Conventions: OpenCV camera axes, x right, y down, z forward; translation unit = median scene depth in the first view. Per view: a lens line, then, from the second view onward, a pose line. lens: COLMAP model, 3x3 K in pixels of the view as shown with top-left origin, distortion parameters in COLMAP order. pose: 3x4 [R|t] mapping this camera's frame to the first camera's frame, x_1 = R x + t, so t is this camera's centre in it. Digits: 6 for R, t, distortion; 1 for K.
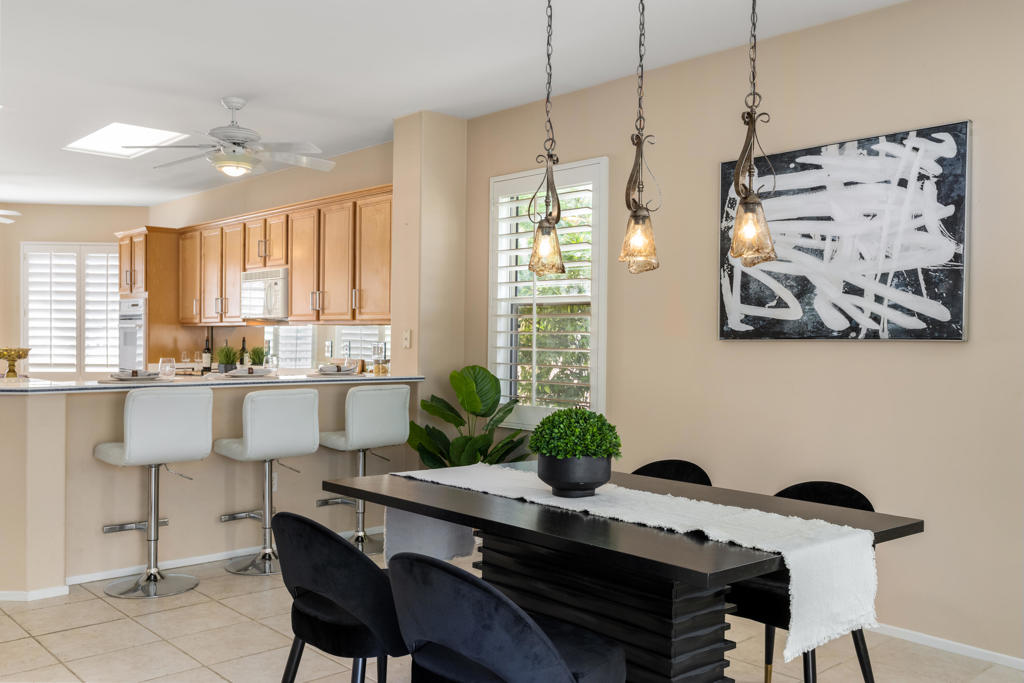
lens RADIAL K [[921.7, 0, 507.7], [0, 921.7, 342.2], [0, 0, 1]] dist [0.029194, 0.000381]
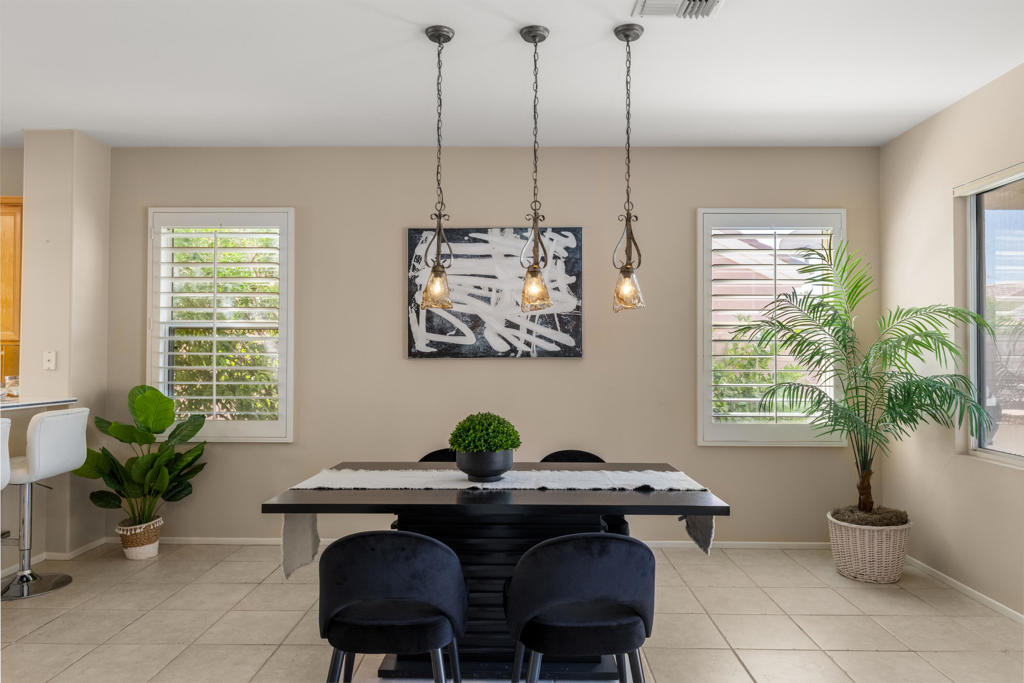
lens RADIAL K [[691.7, 0, 508.5], [0, 691.7, 342.1], [0, 0, 1]] dist [0.010354, 0.005410]
pose [[0.682573, 0.007532, 0.730778, -0.410117], [0.008672, 0.999793, -0.018405, -0.006895], [-0.730766, 0.018900, 0.682367, 0.200559]]
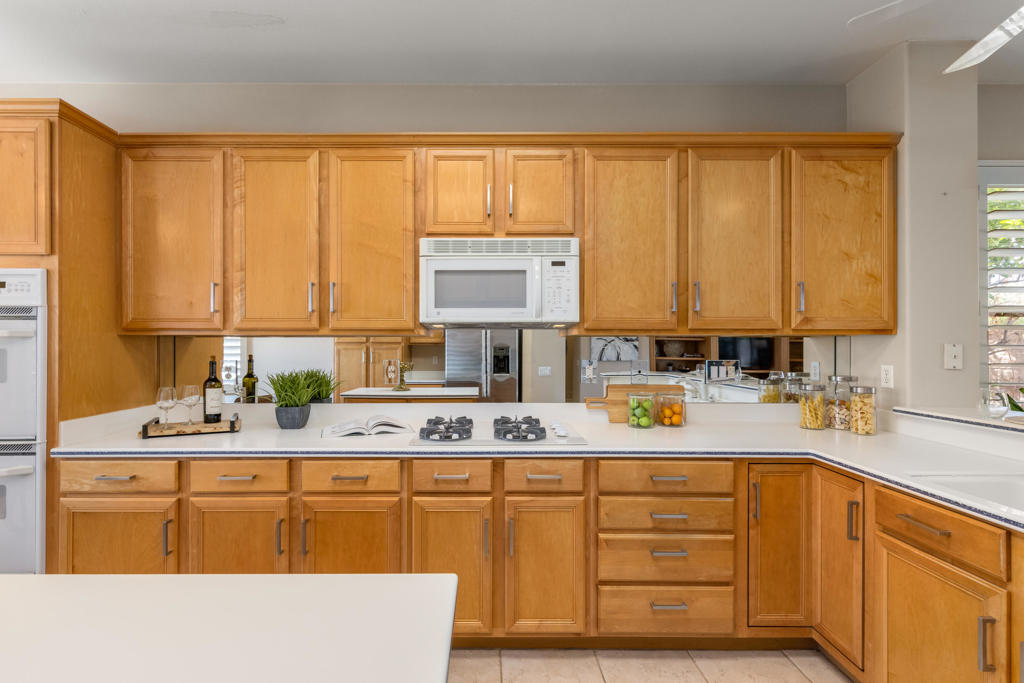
lens RADIAL K [[463.6, 0, 502.2], [0, 463.6, 342.6], [0, 0, 1]] dist [0.005026, 0.001067]
pose [[0.658066, -0.001775, 0.752958, -0.791267], [0.009213, 0.999941, -0.005695, -0.019776], [-0.752904, 0.010684, 0.658044, 1.340657]]
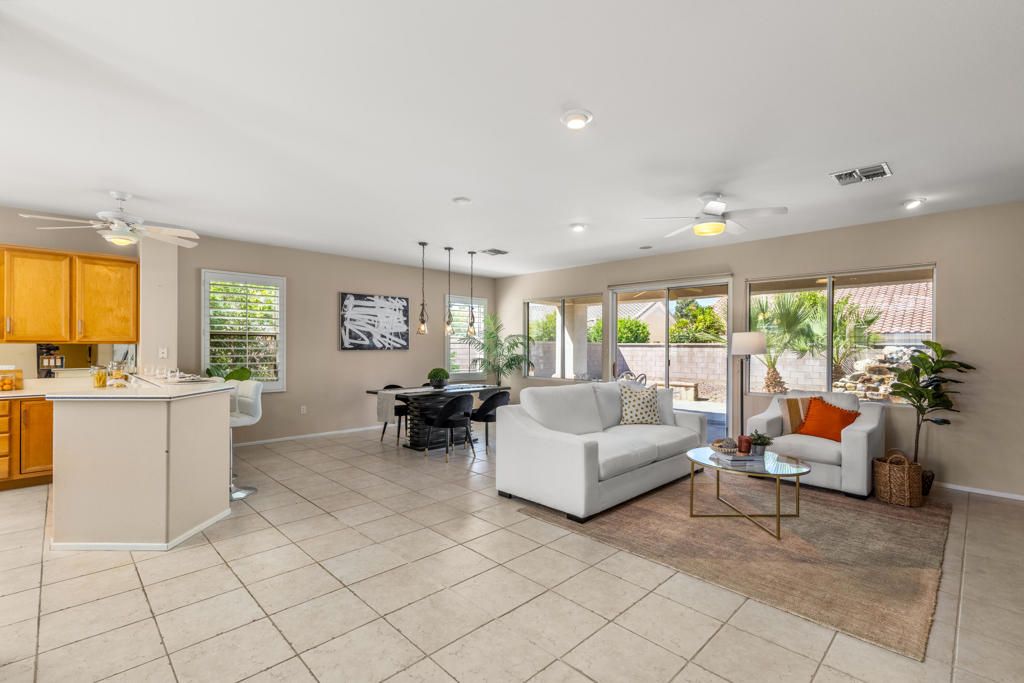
lens RADIAL K [[463.6, 0, 517.9], [0, 463.6, 343.6], [0, 0, 1]] dist [0.005026, 0.001067]
pose [[-0.061388, -0.001807, 0.998112, -1.331264], [0.004776, 0.999986, 0.002104, -0.025846], [-0.998103, 0.004896, -0.061378, 0.511440]]
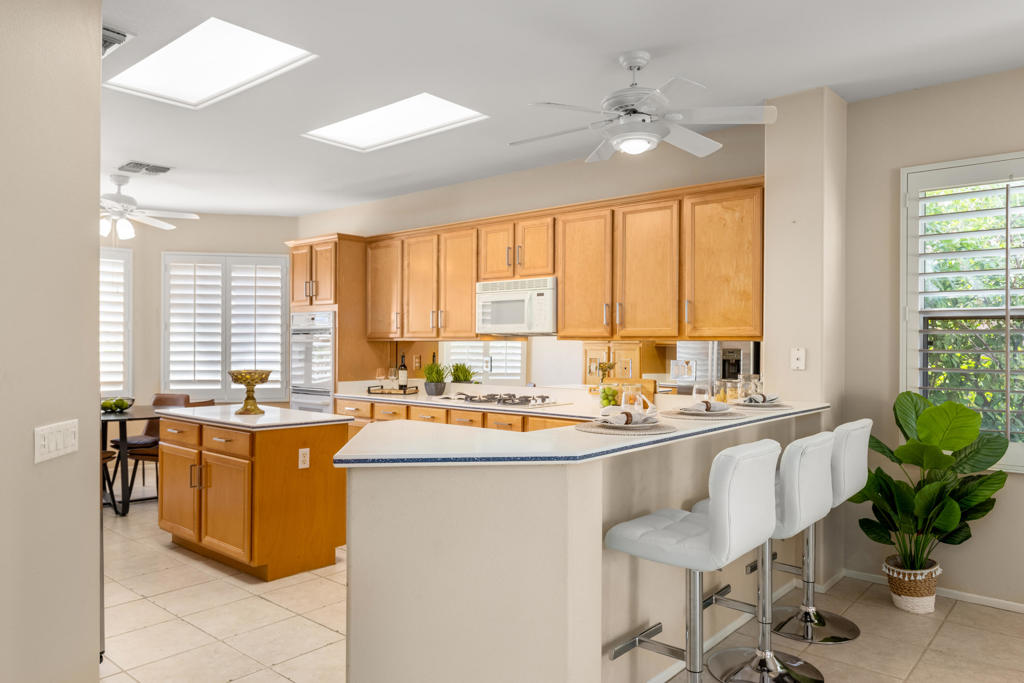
lens RADIAL K [[691.7, 0, 522.5], [0, 691.7, 341.7], [0, 0, 1]] dist [0.010354, 0.005410]
pose [[0.988221, -0.001153, 0.153030, -0.592582], [0.002823, 0.999939, -0.010695, -0.017126], [-0.153008, 0.011001, 0.988164, 0.545223]]
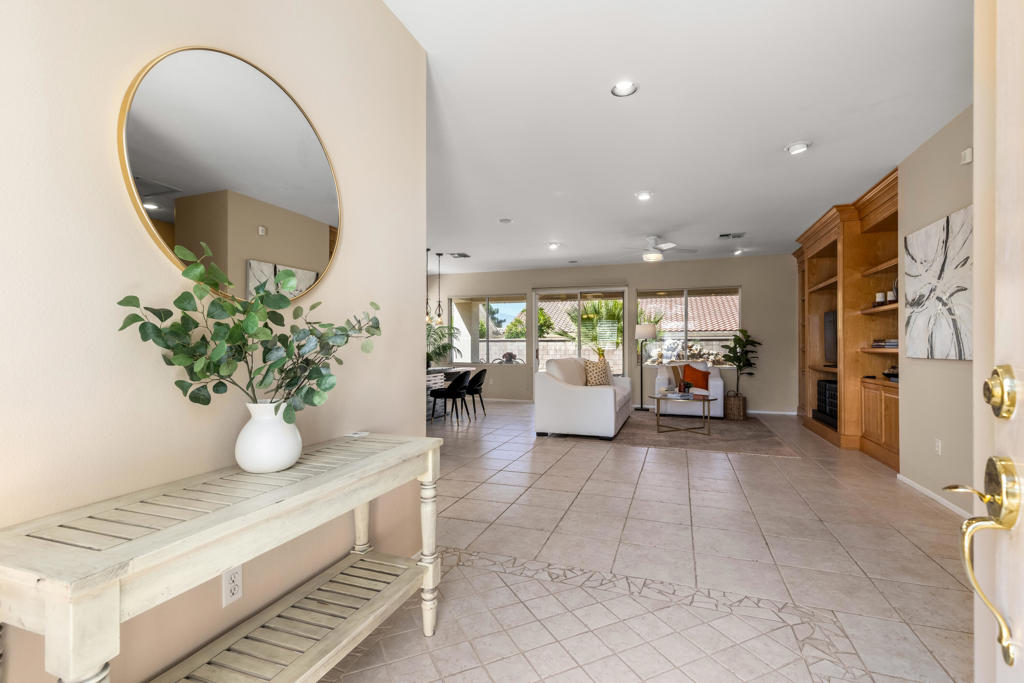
lens RADIAL K [[463.6, 0, 519.1], [0, 463.6, 336.6], [0, 0, 1]] dist [0.005026, 0.001067]
pose [[-0.492579, 0.013048, 0.870170, -1.498731], [0.007568, 0.999914, -0.010710, 0.014479], [-0.870235, 0.001310, -0.492636, 1.155194]]
